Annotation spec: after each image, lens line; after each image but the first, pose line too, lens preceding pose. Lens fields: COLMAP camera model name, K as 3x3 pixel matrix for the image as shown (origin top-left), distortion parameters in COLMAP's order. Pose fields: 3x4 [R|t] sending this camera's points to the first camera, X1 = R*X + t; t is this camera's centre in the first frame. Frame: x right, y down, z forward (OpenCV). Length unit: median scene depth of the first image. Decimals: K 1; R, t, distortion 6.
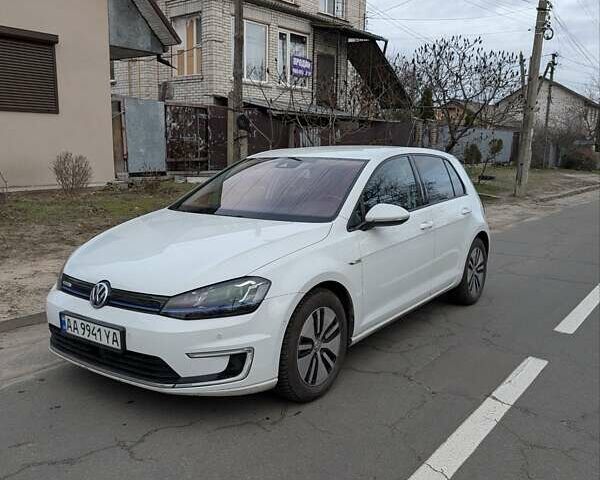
lens RADIAL K [[576.1, 0, 286.1], [0, 576.1, 240.2], [0, 0, 1]] dist [0.005112, 0.005802]
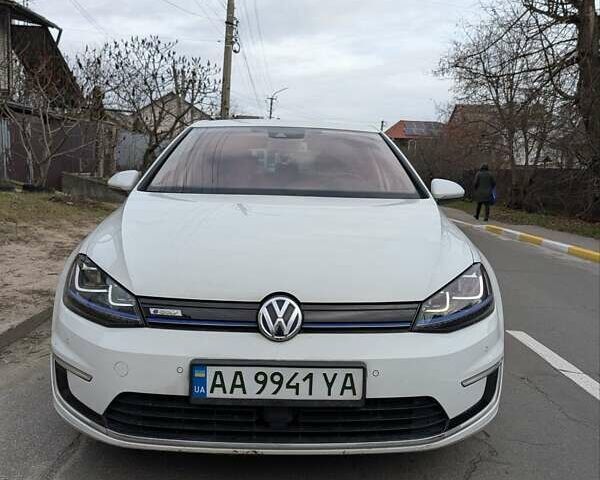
lens RADIAL K [[578.5, 0, 301.3], [0, 578.5, 237.1], [0, 0, 1]] dist [0.008164, -0.006487]
pose [[0.786550, -0.052305, 0.615307, -0.457584], [0.068847, 0.997622, -0.003202, 0.011382], [-0.613676, 0.044880, 0.788281, 0.361696]]
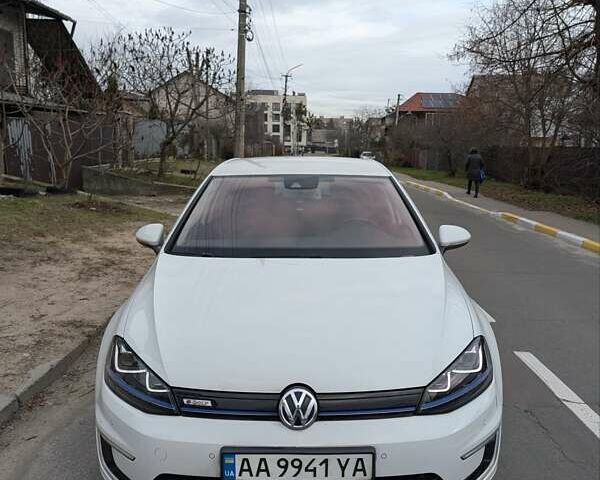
lens RADIAL K [[578.2, 0, 305.4], [0, 578.2, 239.2], [0, 0, 1]] dist [0.006690, -0.000666]
pose [[0.799618, -0.100047, 0.592116, -0.476353], [0.090528, 0.994838, 0.045840, -0.087642], [-0.593646, 0.016948, 0.804548, 0.318660]]
